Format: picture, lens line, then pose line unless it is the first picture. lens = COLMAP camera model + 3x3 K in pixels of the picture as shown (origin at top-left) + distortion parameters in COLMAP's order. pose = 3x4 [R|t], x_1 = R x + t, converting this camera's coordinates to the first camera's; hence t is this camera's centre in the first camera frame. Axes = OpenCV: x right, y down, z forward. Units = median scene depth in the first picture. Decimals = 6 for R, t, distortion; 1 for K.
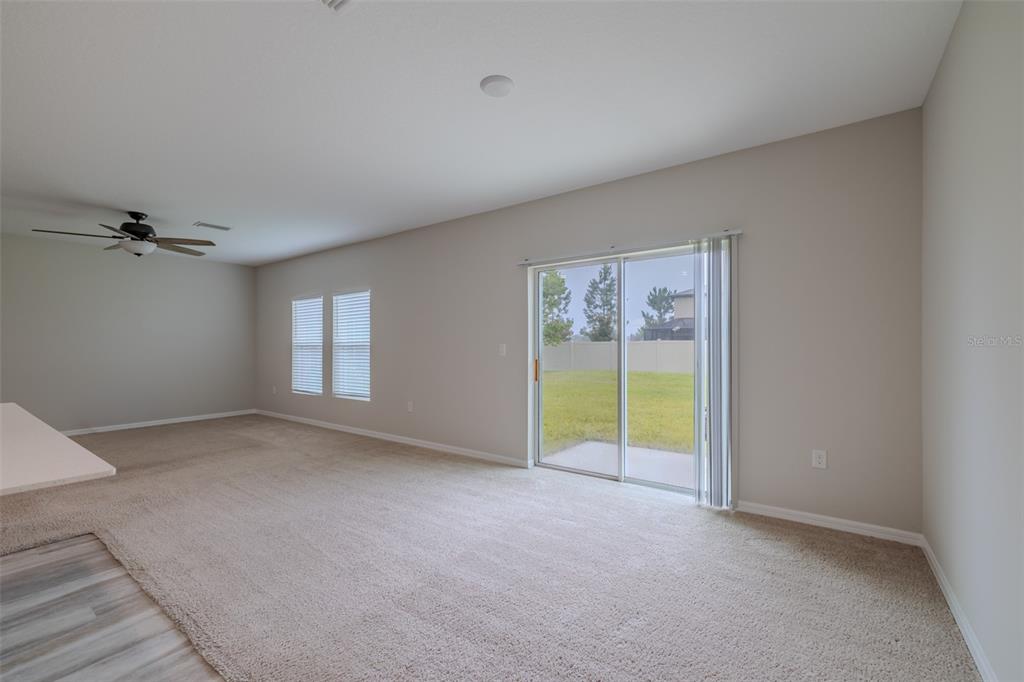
lens RADIAL K [[437.6, 0, 507.9], [0, 437.6, 344.8], [0, 0, 1]] dist [0.003739, -0.001250]
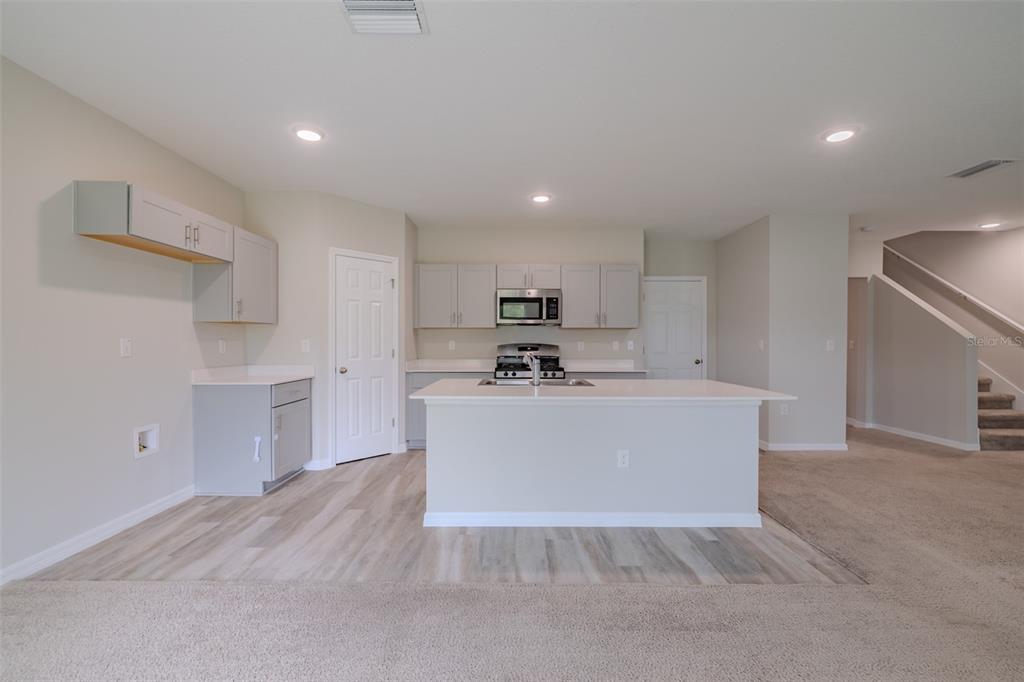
lens RADIAL K [[437.6, 0, 513.2], [0, 437.6, 341.2], [0, 0, 1]] dist [0.003739, -0.001250]
pose [[-0.801713, 0.007338, -0.597665, 0.015508], [0.004549, 0.999971, 0.006175, -0.008820], [0.597693, 0.002232, -0.801722, 1.517660]]
